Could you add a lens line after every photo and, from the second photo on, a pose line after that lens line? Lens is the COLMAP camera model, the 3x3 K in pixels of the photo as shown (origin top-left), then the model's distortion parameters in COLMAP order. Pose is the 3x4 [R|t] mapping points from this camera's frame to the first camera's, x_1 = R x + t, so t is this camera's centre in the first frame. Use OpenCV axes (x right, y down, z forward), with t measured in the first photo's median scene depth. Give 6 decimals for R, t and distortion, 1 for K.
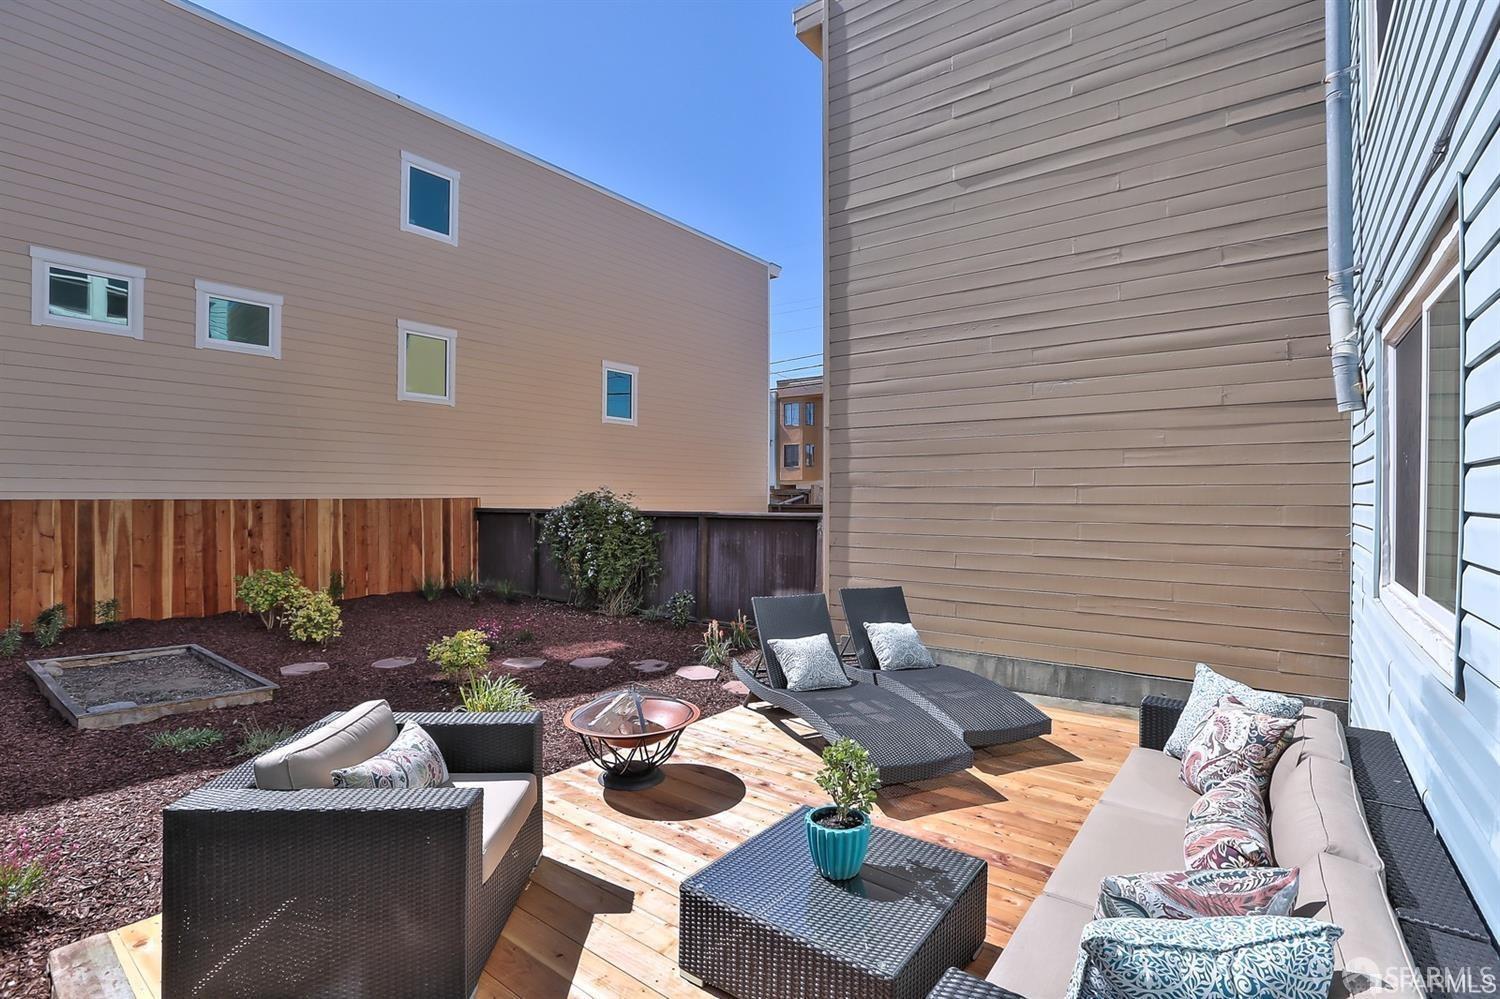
lens RADIAL K [[680.4, 0, 753.4], [0, 680.4, 499.6], [0, 0, 1]] dist [-0.053371, 0.017457]
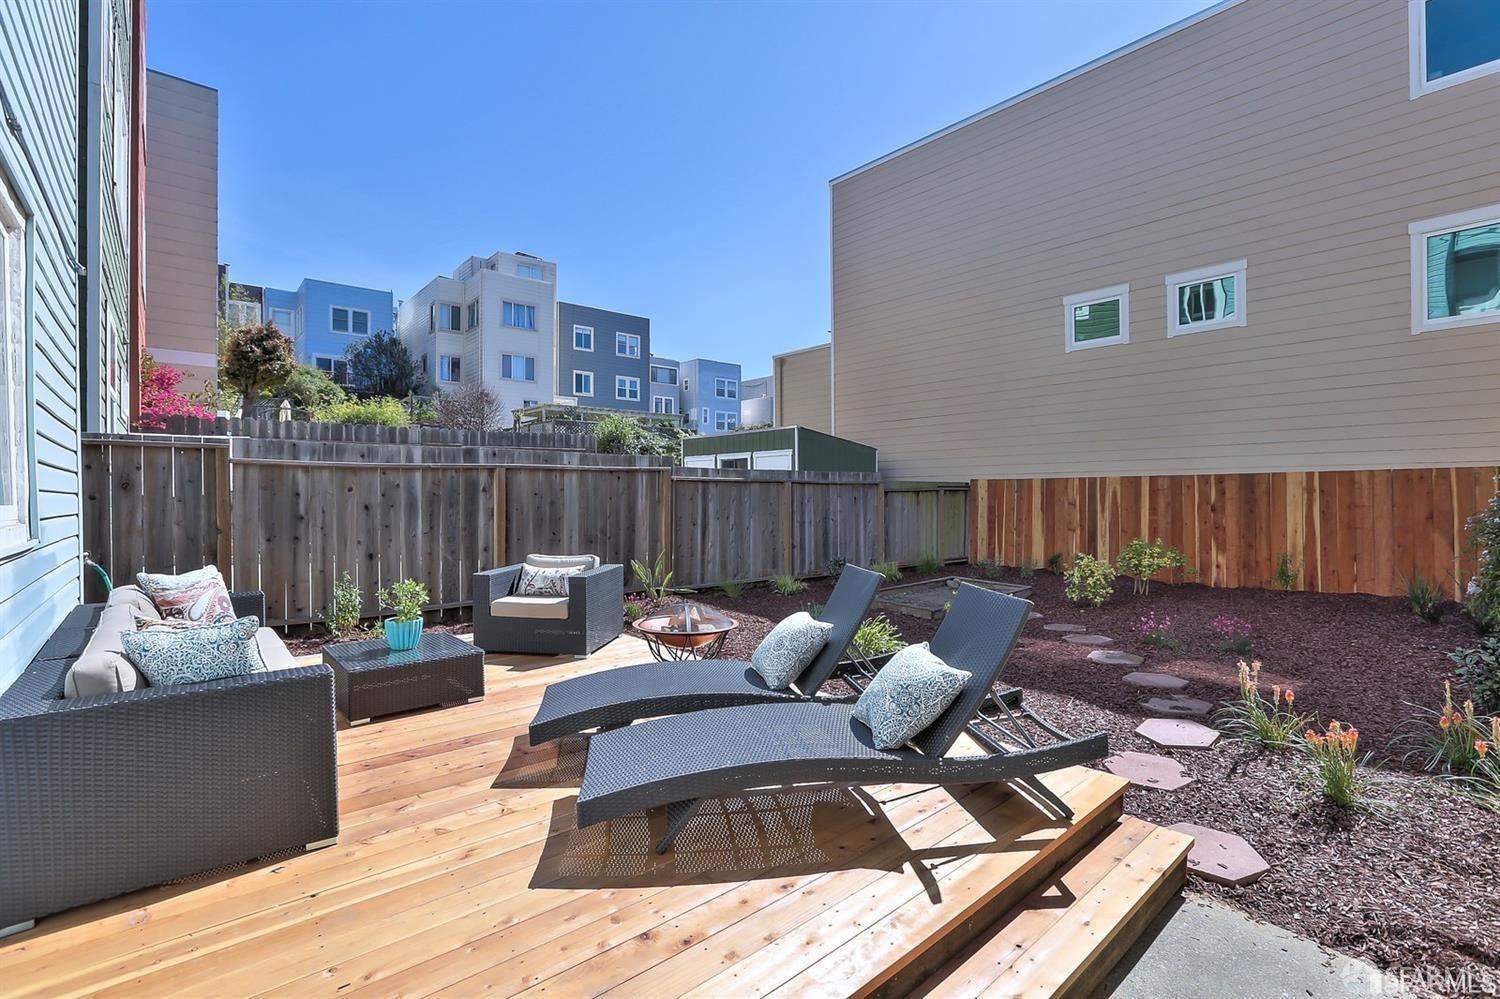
lens RADIAL K [[721.7, 0, 770.4], [0, 721.7, 493.2], [0, 0, 1]] dist [-0.042801, 0.021918]
pose [[-0.165390, -0.004830, -0.986216, 0.411810], [0.002230, 0.999984, -0.005271, 0.032024], [0.986226, -0.003071, -0.165377, 0.514640]]
